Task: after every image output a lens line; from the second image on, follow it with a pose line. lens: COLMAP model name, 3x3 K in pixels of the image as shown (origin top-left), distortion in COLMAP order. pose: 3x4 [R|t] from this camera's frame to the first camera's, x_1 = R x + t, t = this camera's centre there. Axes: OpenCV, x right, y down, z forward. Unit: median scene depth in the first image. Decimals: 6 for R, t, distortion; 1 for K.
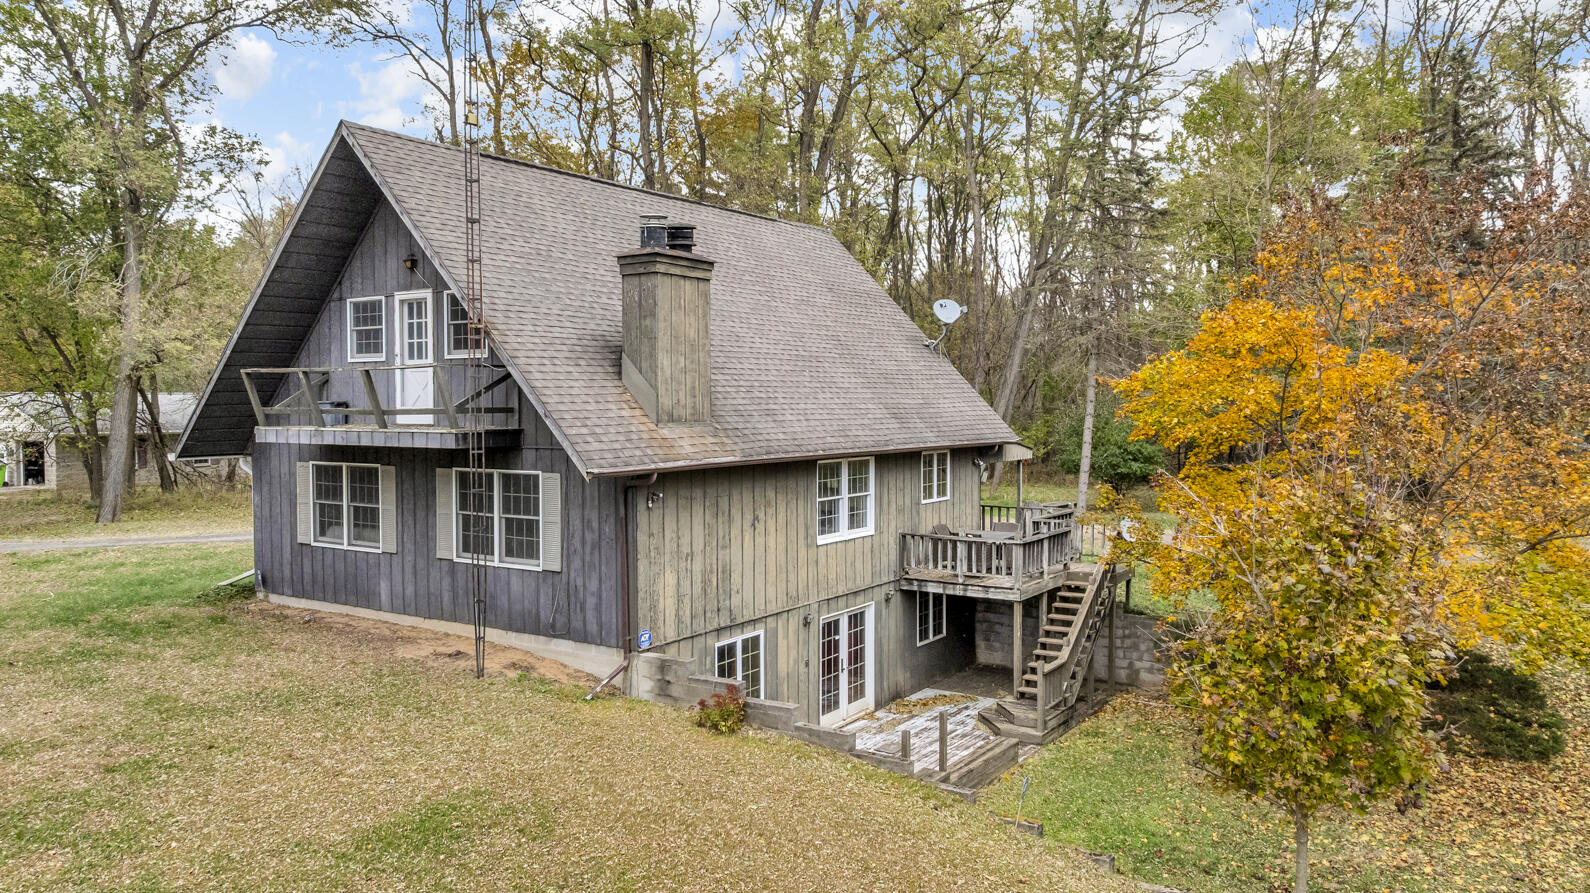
lens RADIAL K [[1096.8, 0, 795.0], [0, 1096.8, 446.5], [0, 0, 1]] dist [-0.001690, 0.000804]
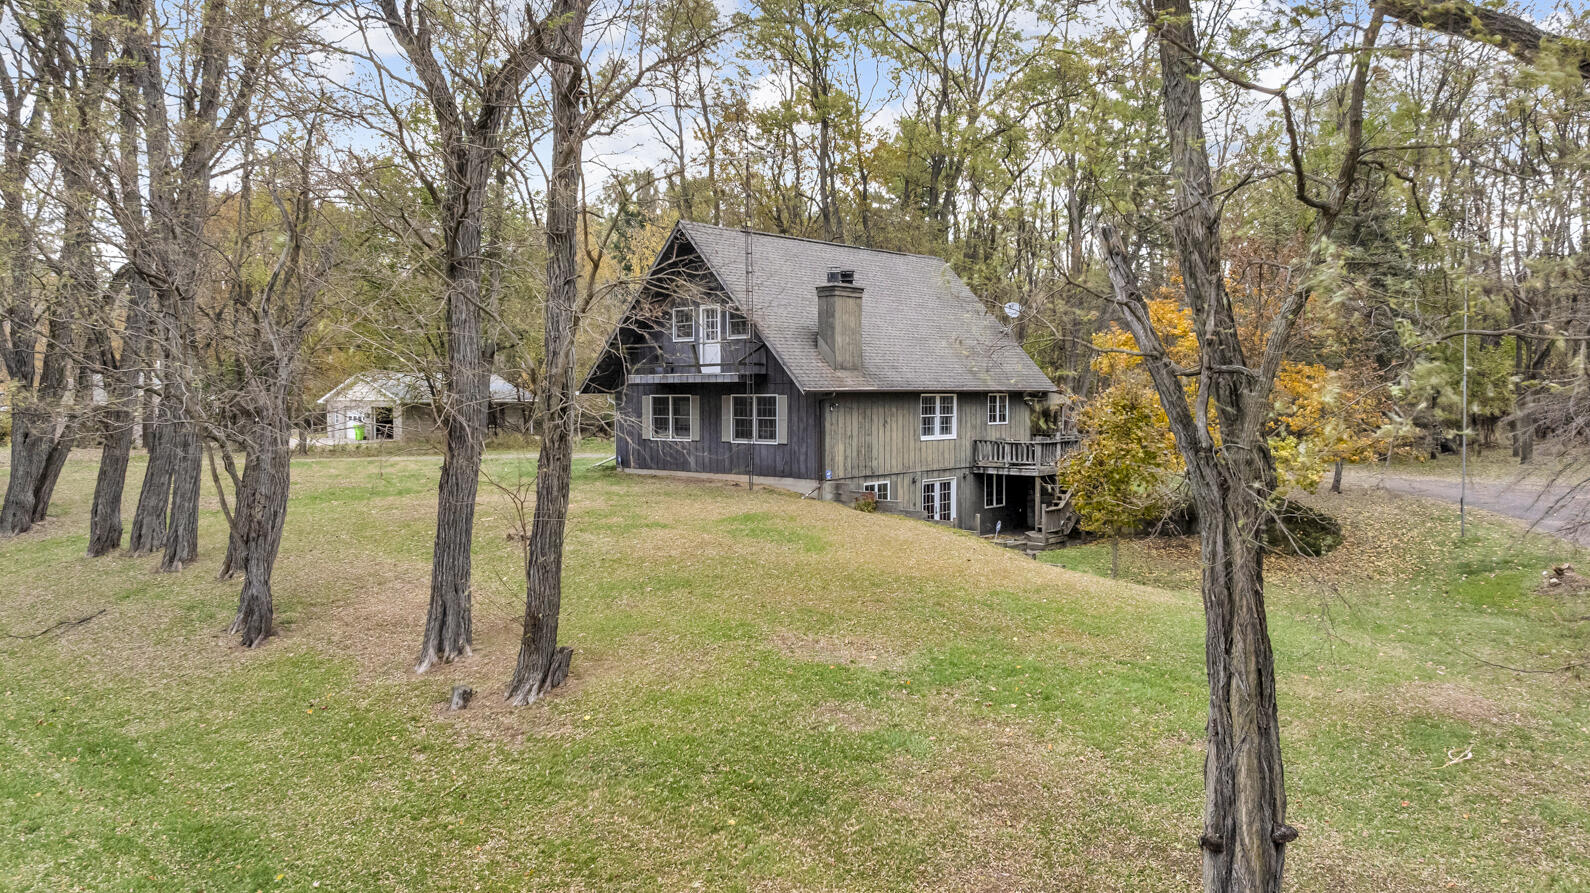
lens RADIAL K [[1096.8, 0, 795.0], [0, 1096.8, 446.5], [0, 0, 1]] dist [-0.001690, 0.000804]
pose [[0.988532, 0.006300, -0.150882, 0.091853], [-0.005022, 0.999948, 0.008848, 0.087946], [0.150930, -0.007989, 0.988512, -0.866686]]
